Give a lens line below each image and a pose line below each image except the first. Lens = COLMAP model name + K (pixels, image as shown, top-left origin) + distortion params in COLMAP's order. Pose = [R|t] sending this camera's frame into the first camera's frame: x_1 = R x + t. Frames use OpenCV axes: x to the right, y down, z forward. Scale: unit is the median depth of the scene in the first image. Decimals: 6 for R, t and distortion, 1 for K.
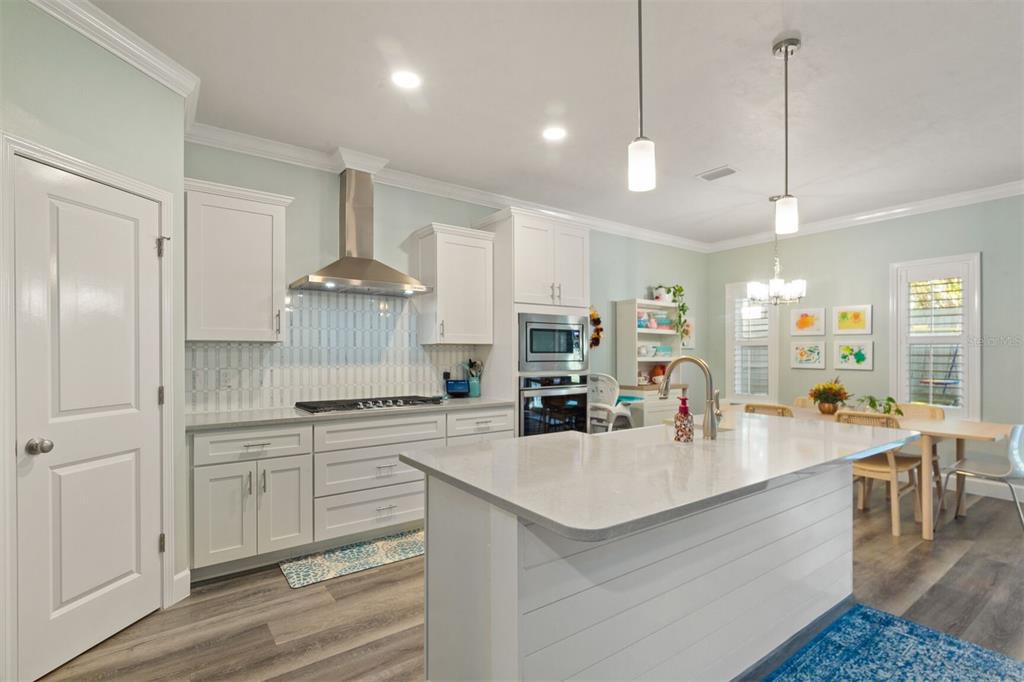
lens RADIAL K [[484.9, 0, 512.7], [0, 484.9, 351.3], [0, 0, 1]] dist [-0.006224, -0.000401]
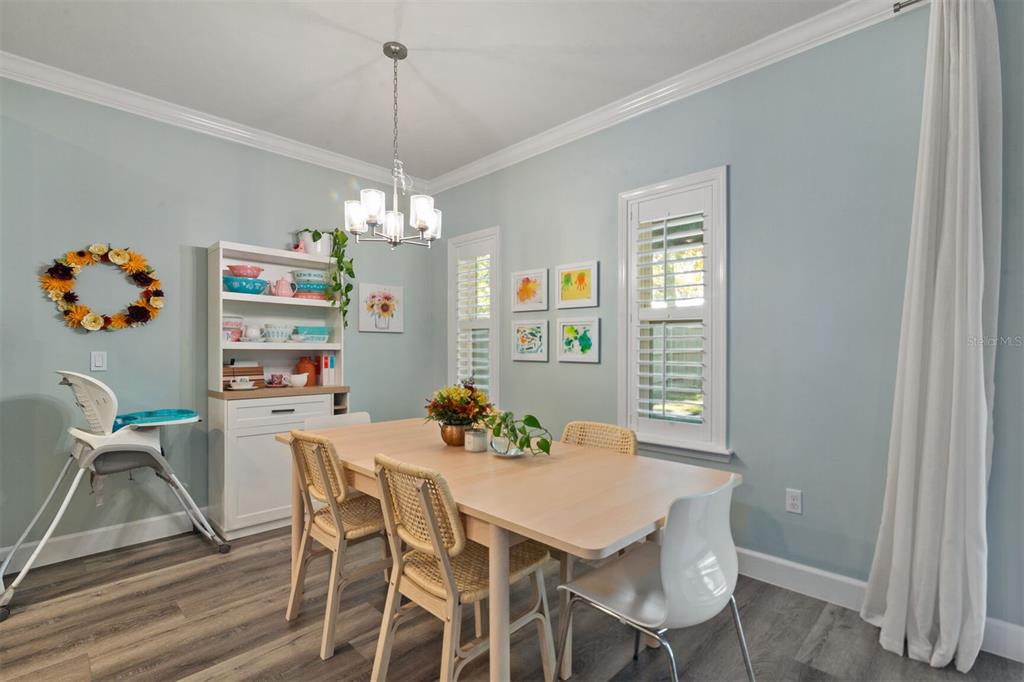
lens RADIAL K [[484.9, 0, 510.0], [0, 484.9, 339.9], [0, 0, 1]] dist [-0.006224, -0.000401]
pose [[0.985109, 0.004121, 0.171882, 0.494242], [-0.001675, 0.999895, -0.014373, 0.017080], [-0.171923, 0.013871, 0.985013, 0.374342]]
